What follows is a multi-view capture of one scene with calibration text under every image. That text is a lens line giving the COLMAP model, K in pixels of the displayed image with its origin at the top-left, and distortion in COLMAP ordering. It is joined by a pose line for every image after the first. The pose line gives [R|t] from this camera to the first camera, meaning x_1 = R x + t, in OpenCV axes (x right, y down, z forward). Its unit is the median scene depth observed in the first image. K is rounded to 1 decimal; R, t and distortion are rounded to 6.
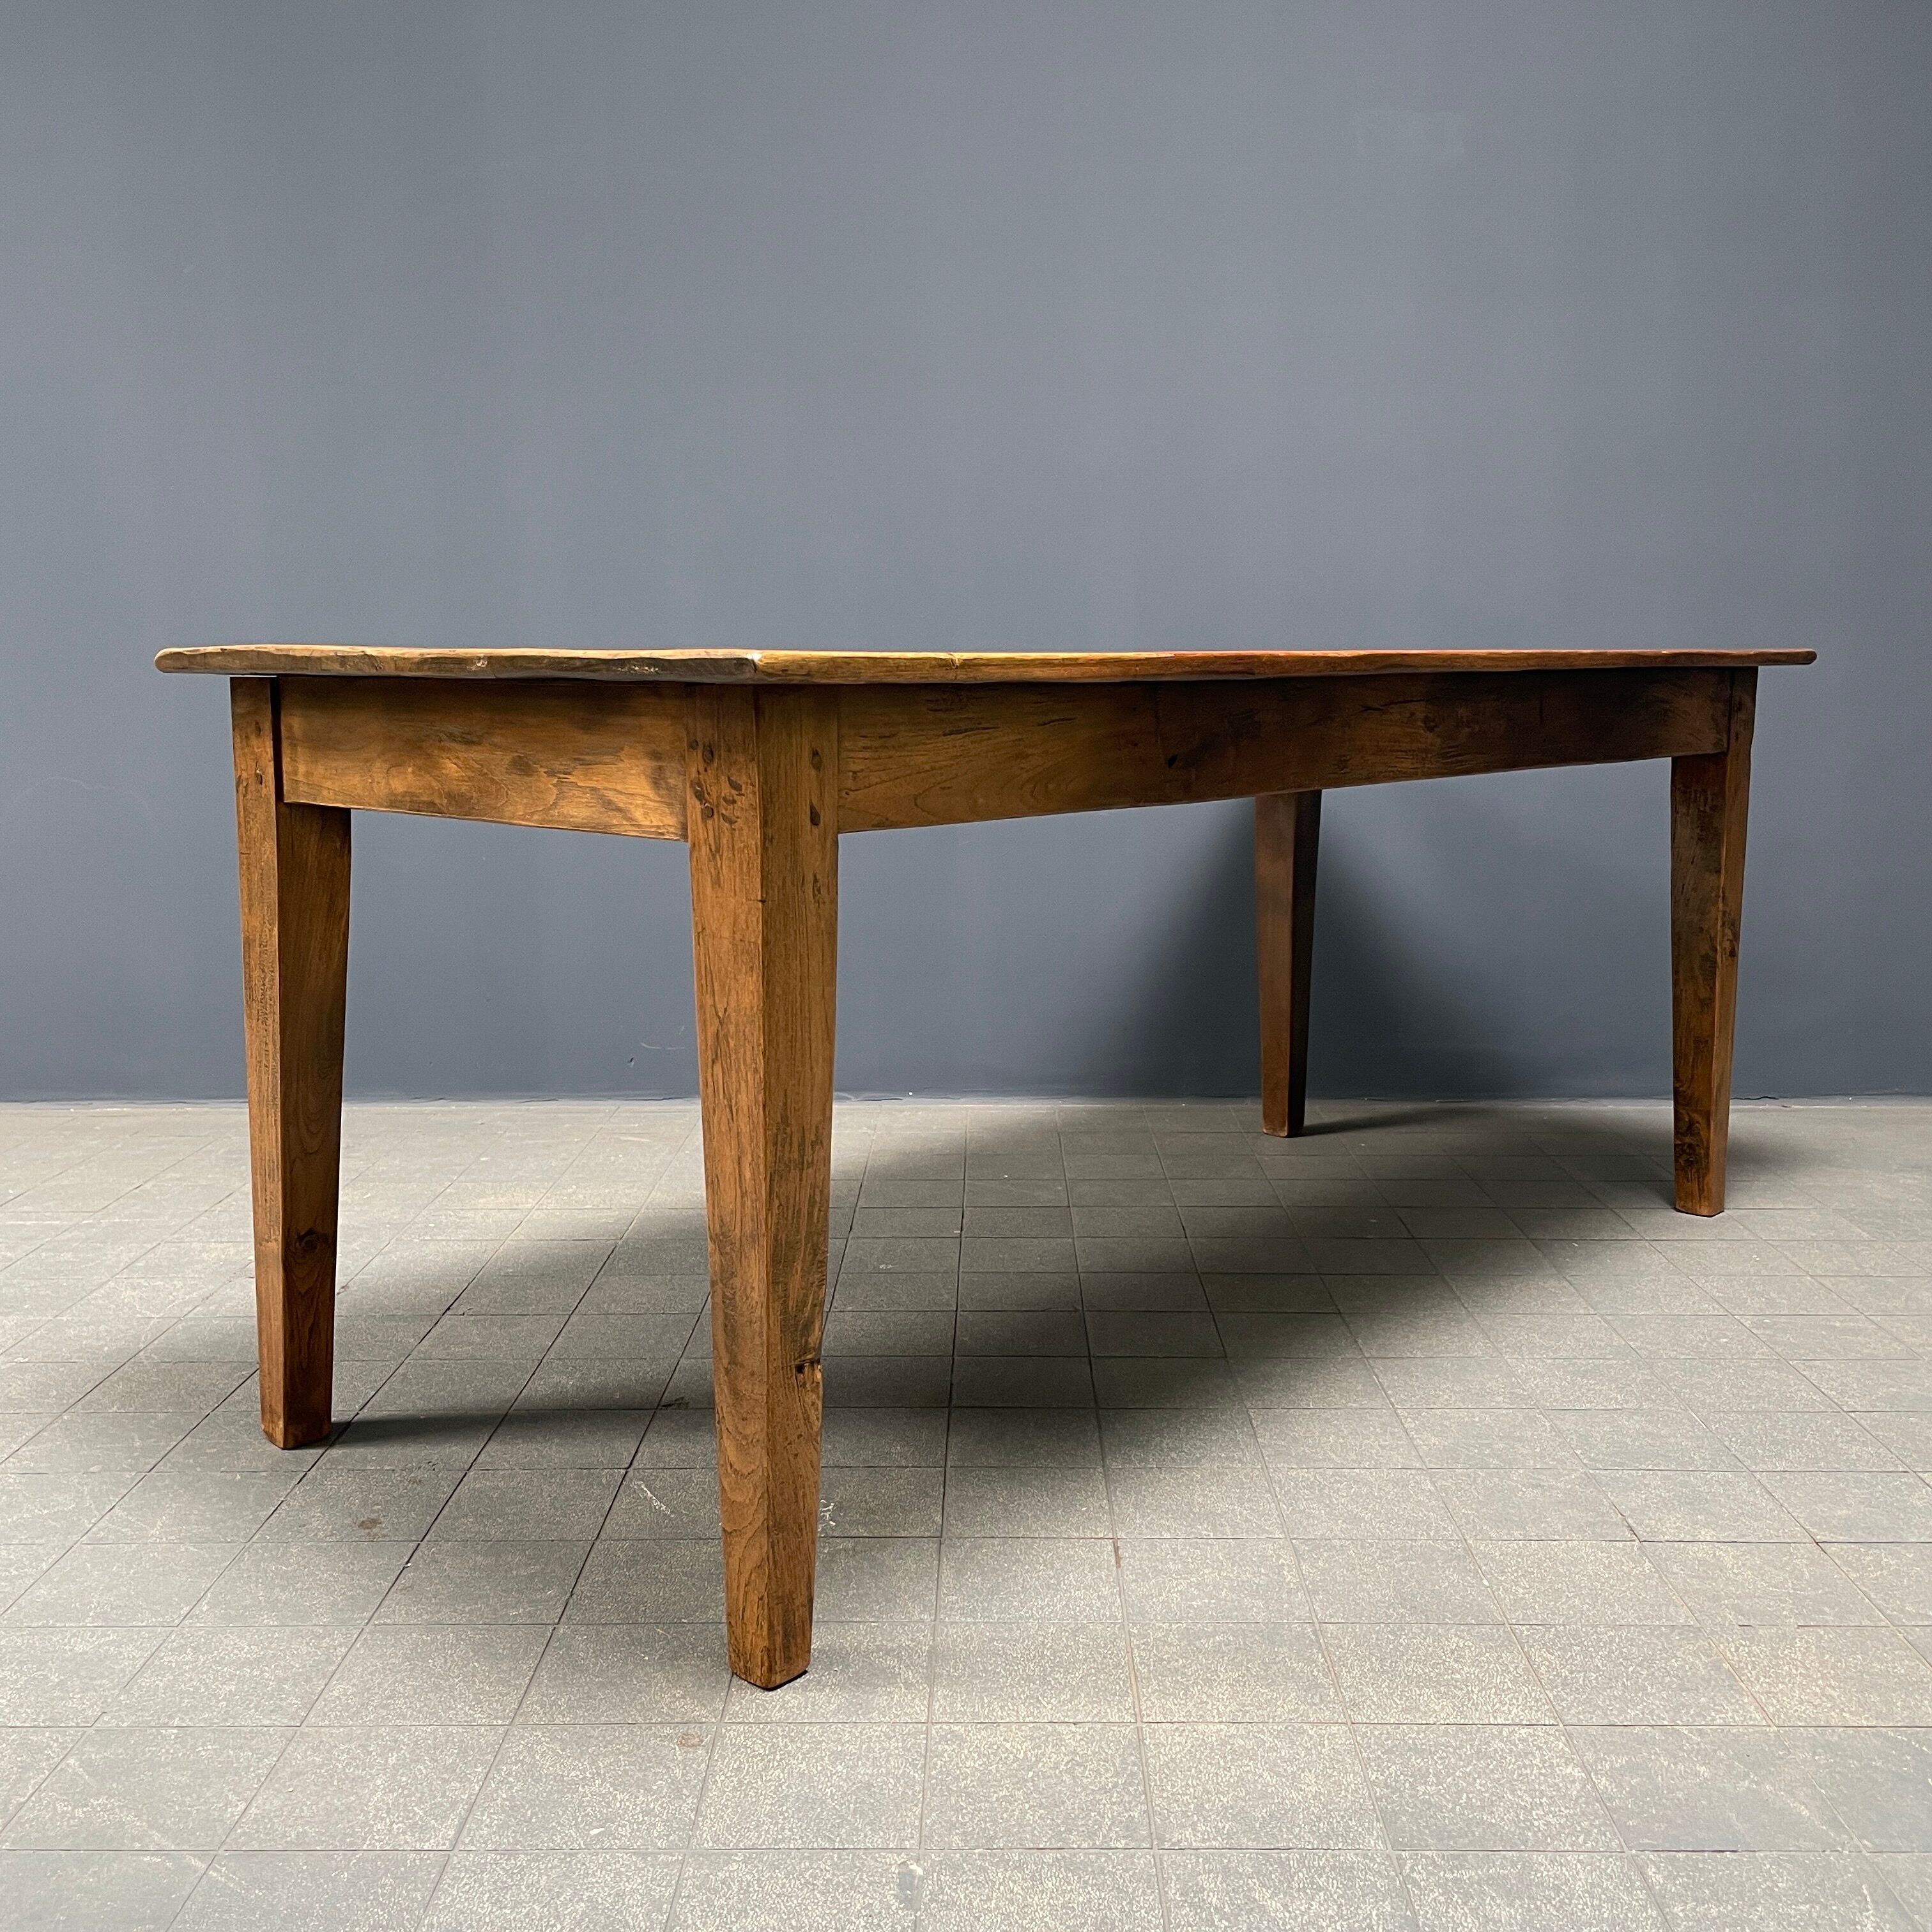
lens RADIAL K [[1960.4, 0, 968.2], [0, 1960.4, 951.6], [0, 0, 1]] dist [0.052102, 0.000000]
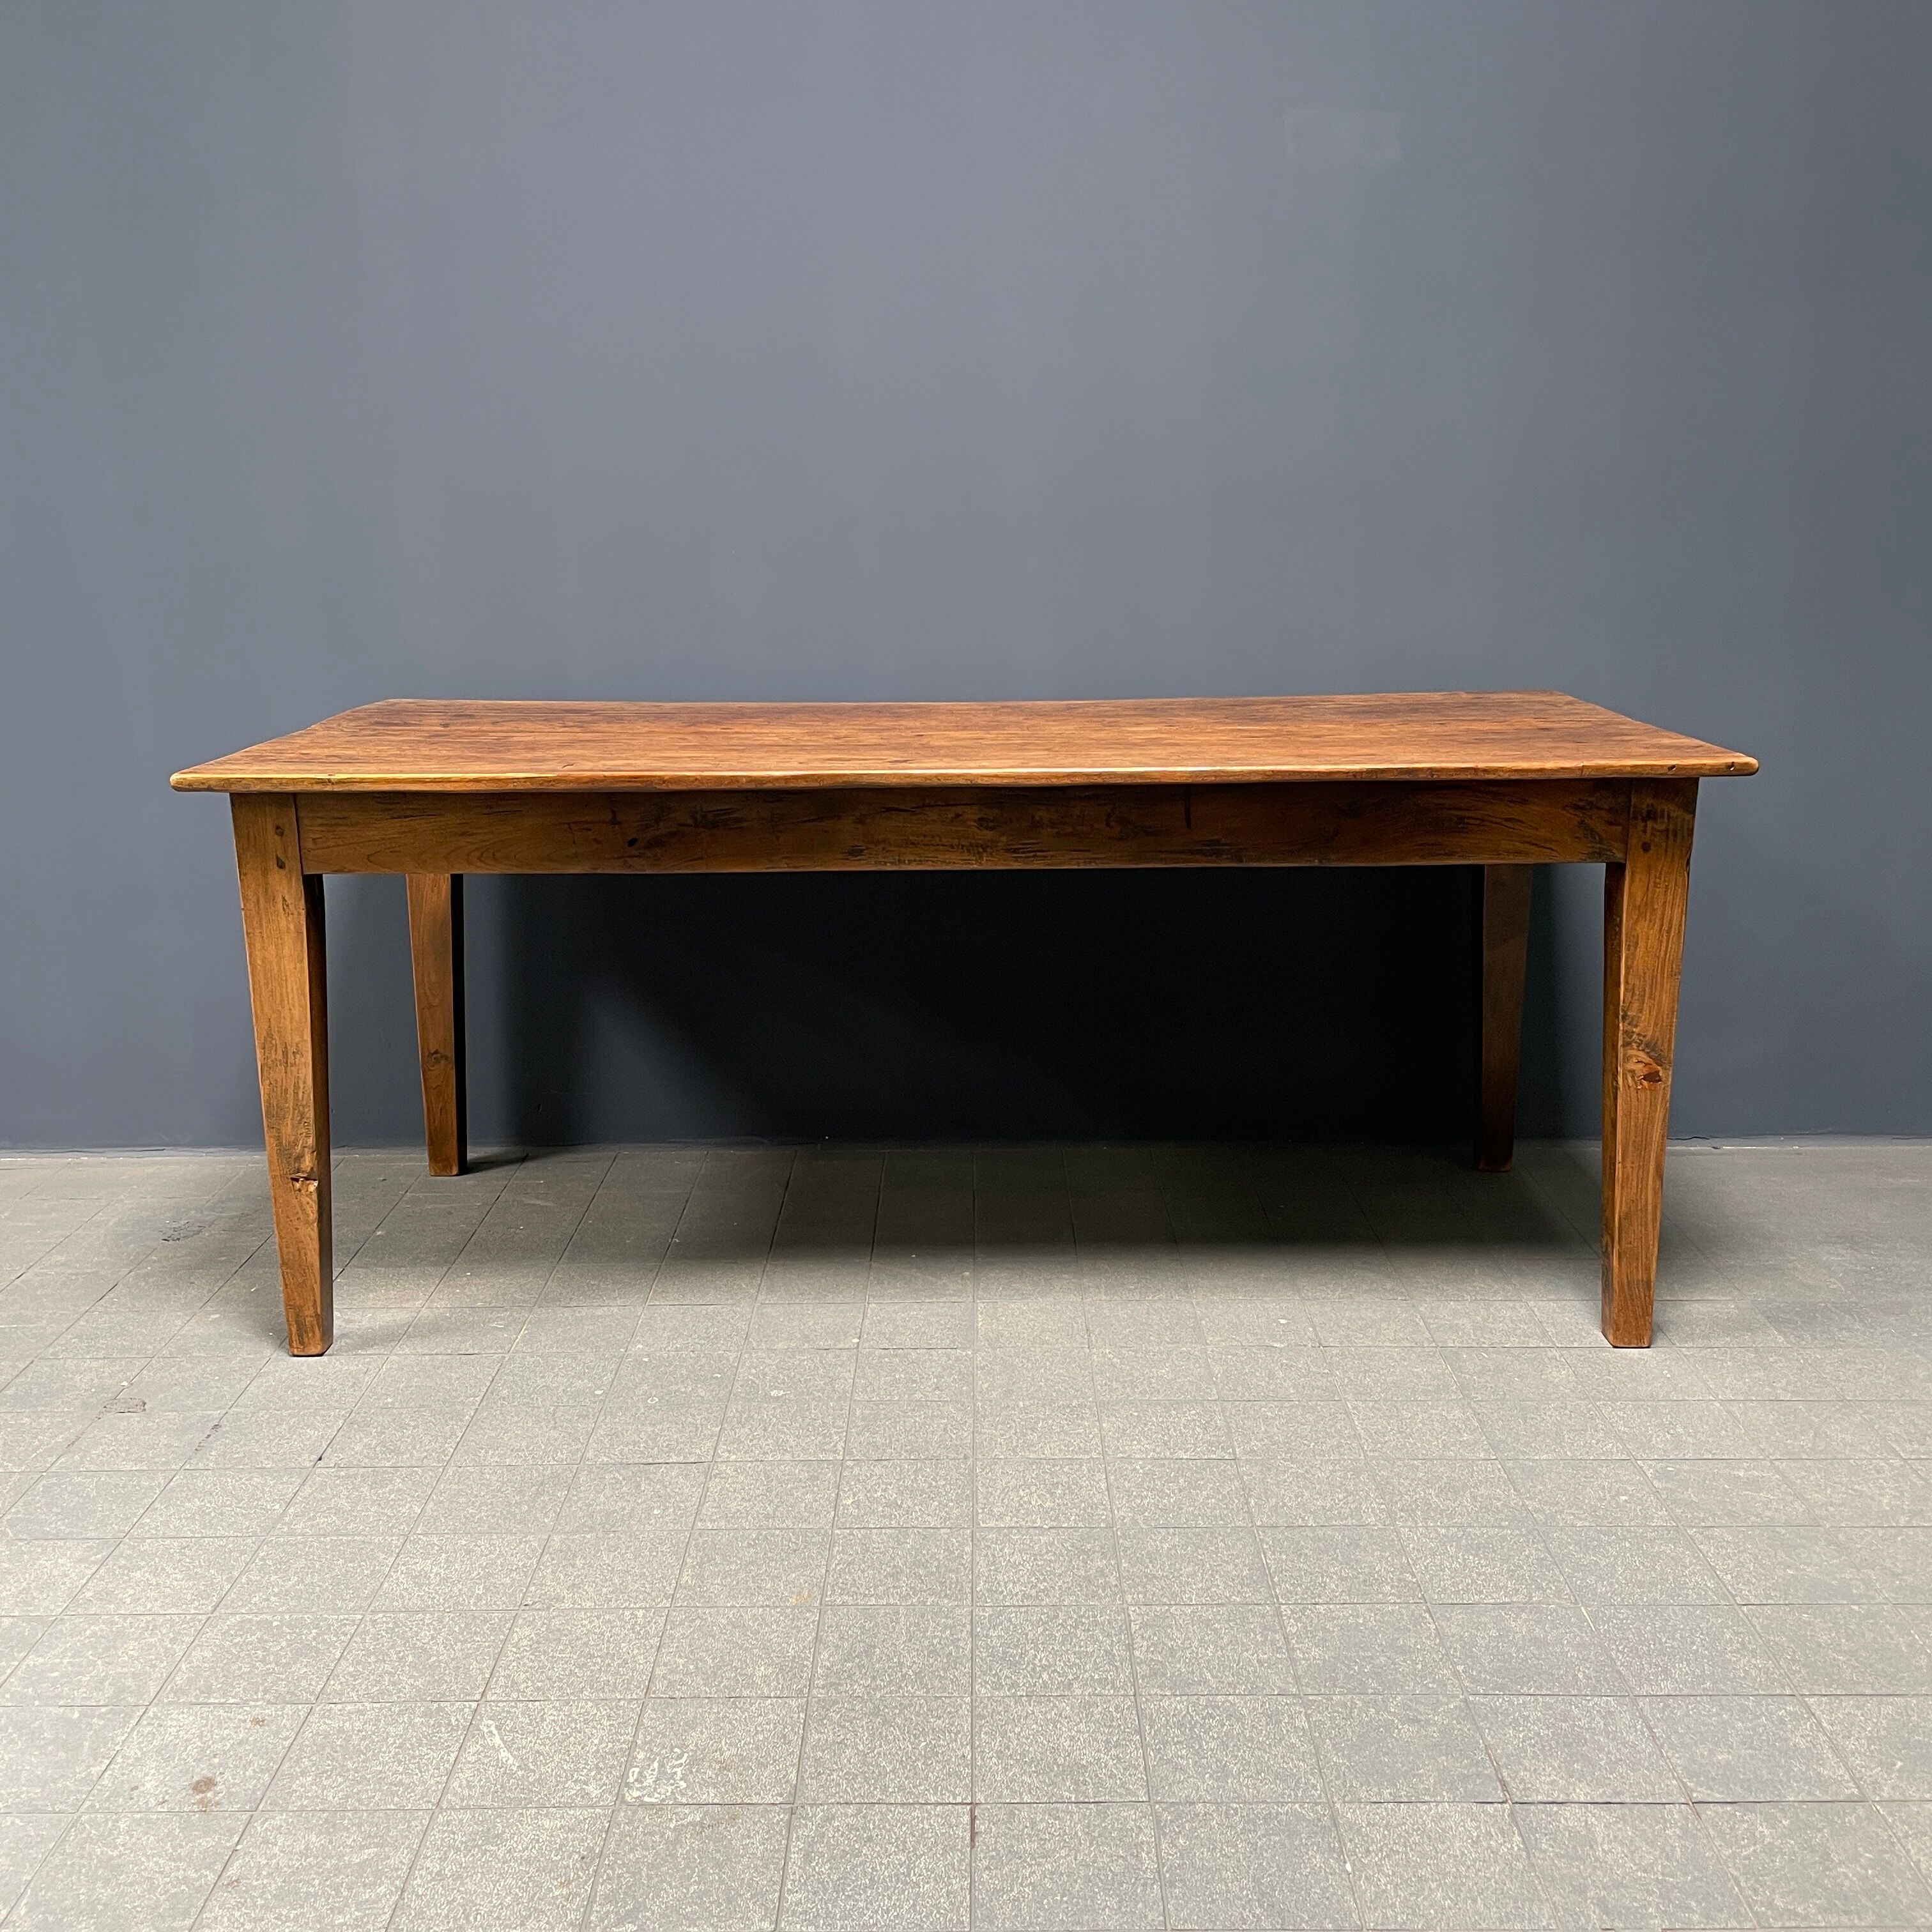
lens RADIAL K [[1960.4, 0, 973.6], [0, 1960.4, 970.0], [0, 0, 1]] dist [0.052102, 0.000000]
pose [[0.678269, 0.170168, -0.714838, 1.495265], [-0.101605, 0.985190, 0.138119, -0.262755], [0.727755, -0.021051, 0.685514, 0.251258]]
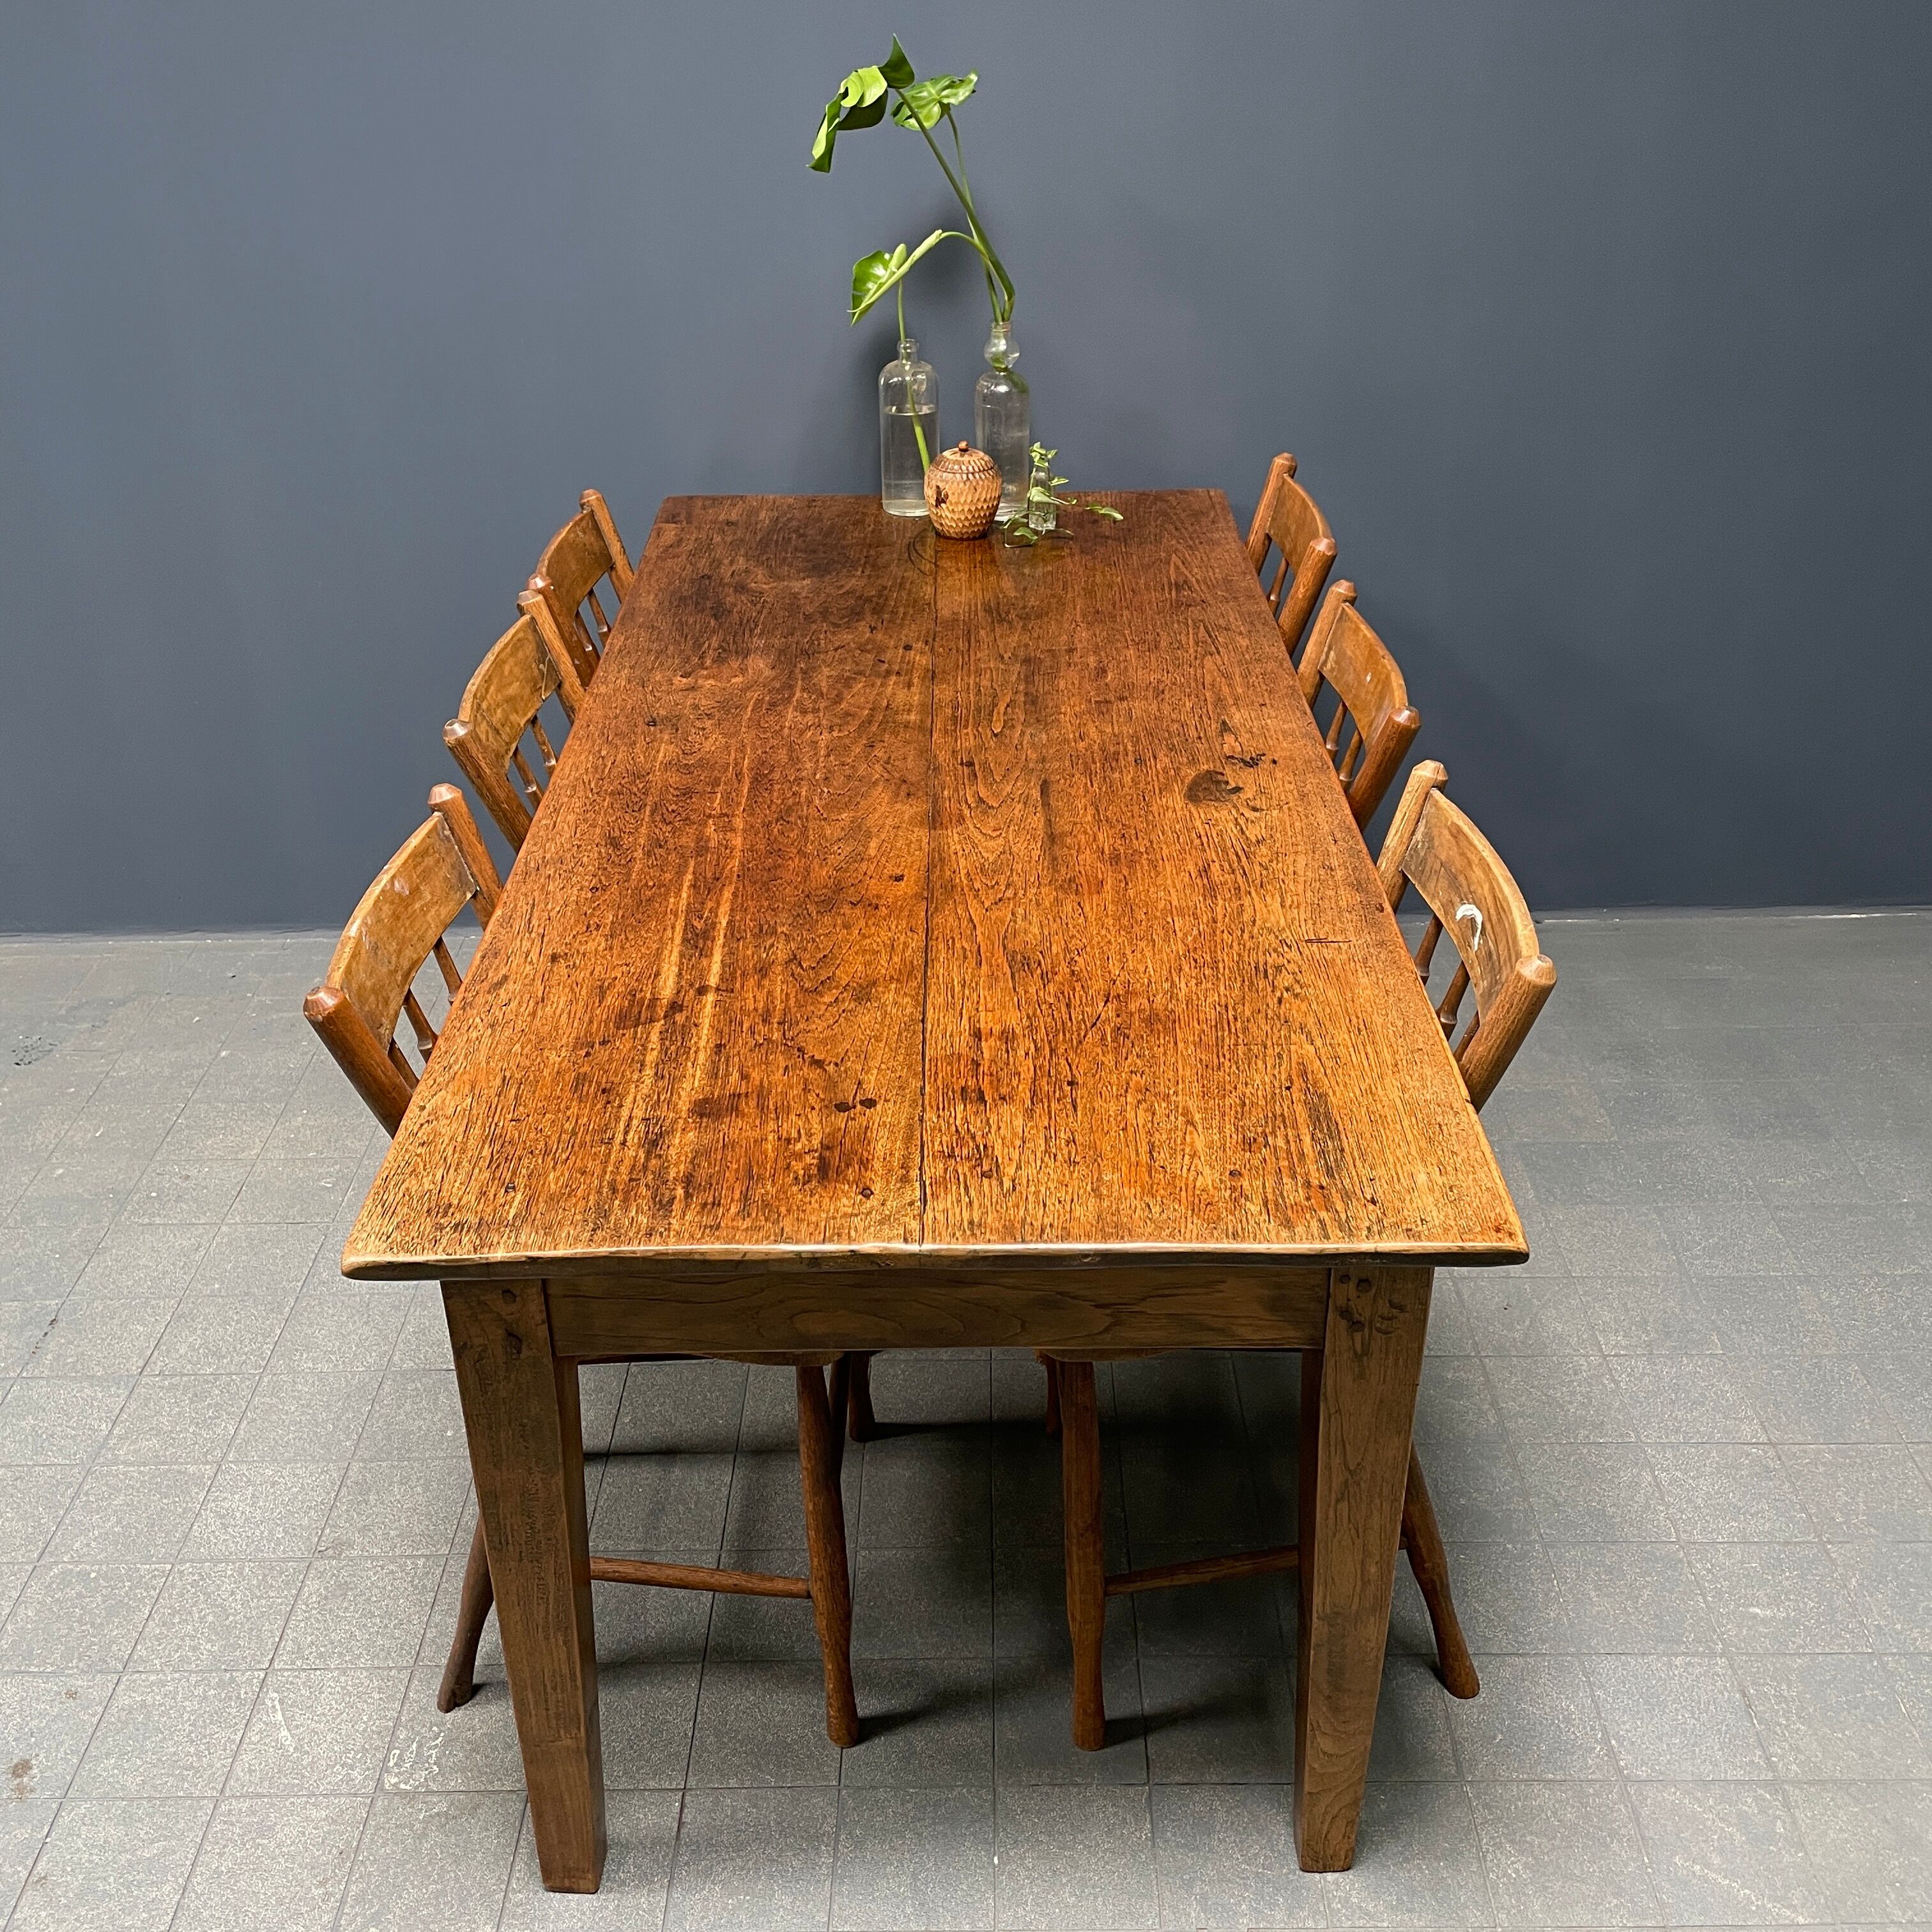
lens RADIAL K [[1960.4, 0, 958.3], [0, 1960.4, 953.3], [0, 0, 1]] dist [0.052102, 0.000000]
pose [[0.733352, -0.348918, 0.583482, -0.809396], [0.118911, 0.910853, 0.395230, -0.675744], [-0.669369, -0.220461, 0.709466, 0.405521]]
